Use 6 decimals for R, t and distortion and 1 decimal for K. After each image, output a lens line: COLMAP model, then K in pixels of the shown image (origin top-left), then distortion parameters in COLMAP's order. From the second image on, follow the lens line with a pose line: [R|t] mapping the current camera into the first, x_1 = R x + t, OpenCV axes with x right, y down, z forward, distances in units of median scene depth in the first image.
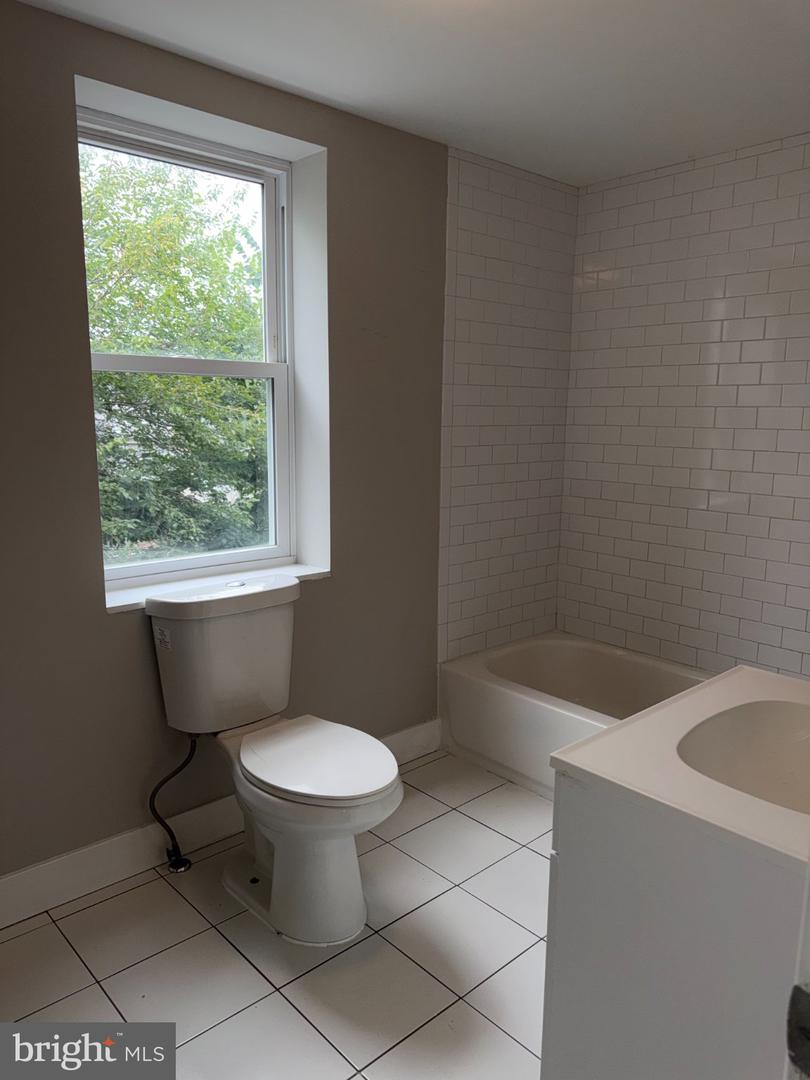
lens RADIAL K [[750.0, 0, 403.7], [0, 750.0, 541.3], [0, 0, 1]] dist [0.025745, -0.045356]
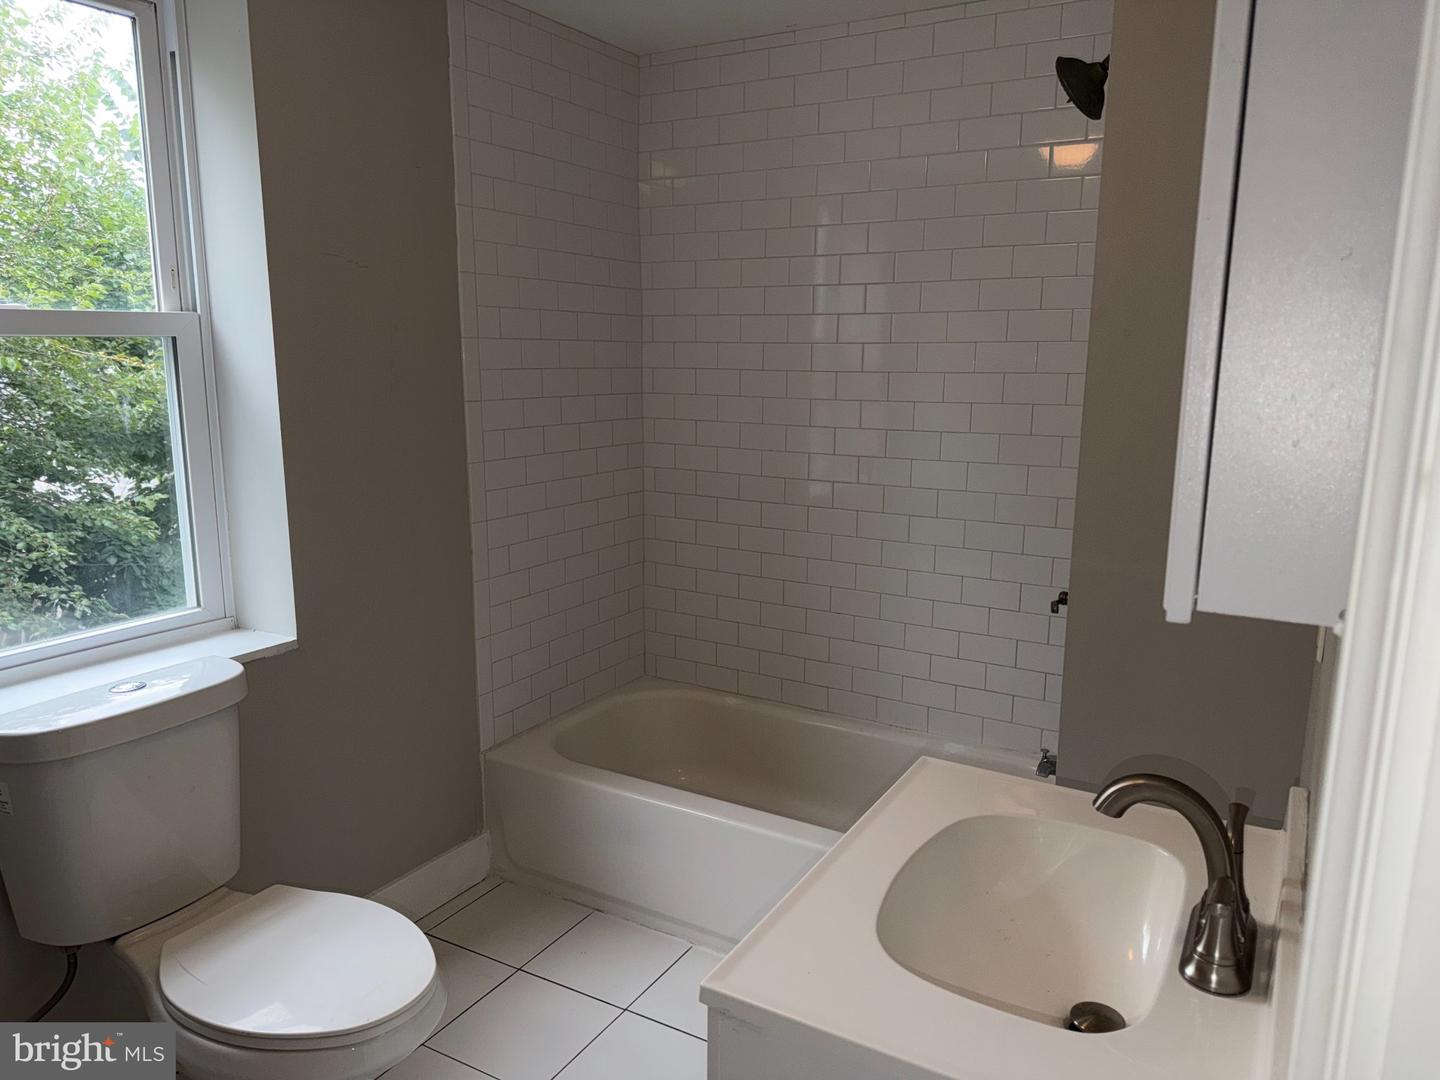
lens RADIAL K [[1000.0, 0, 726.0], [0, 1000.0, 537.5], [0, 0, 1]] dist [0.025745, -0.045356]
pose [[0.950219, -0.064454, 0.304844, -0.006954], [0.057347, 0.997834, 0.032220, -0.048449], [-0.306260, -0.013134, 0.951857, 0.080362]]
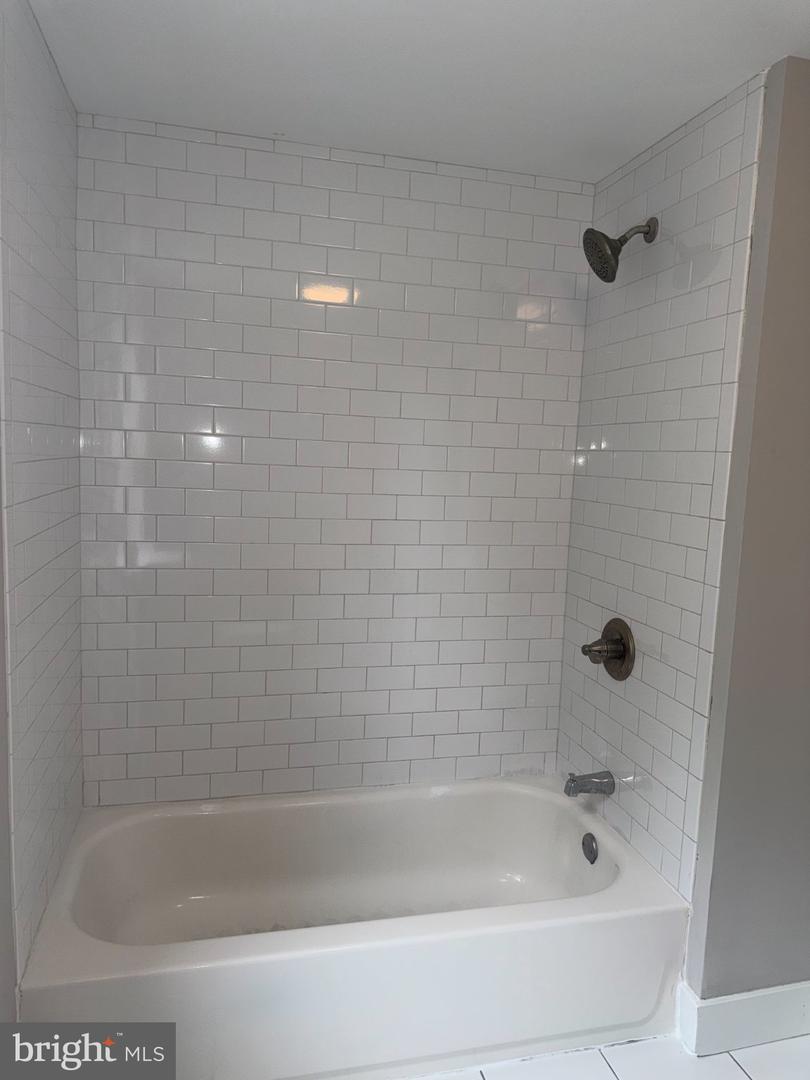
lens RADIAL K [[750.0, 0, 405.7], [0, 750.0, 534.6], [0, 0, 1]] dist [0.025745, -0.045356]
pose [[0.458565, -0.088335, 0.884259, -0.253706], [0.118704, 0.992219, 0.037562, -0.122396], [-0.880697, 0.087740, 0.465483, 0.553845]]
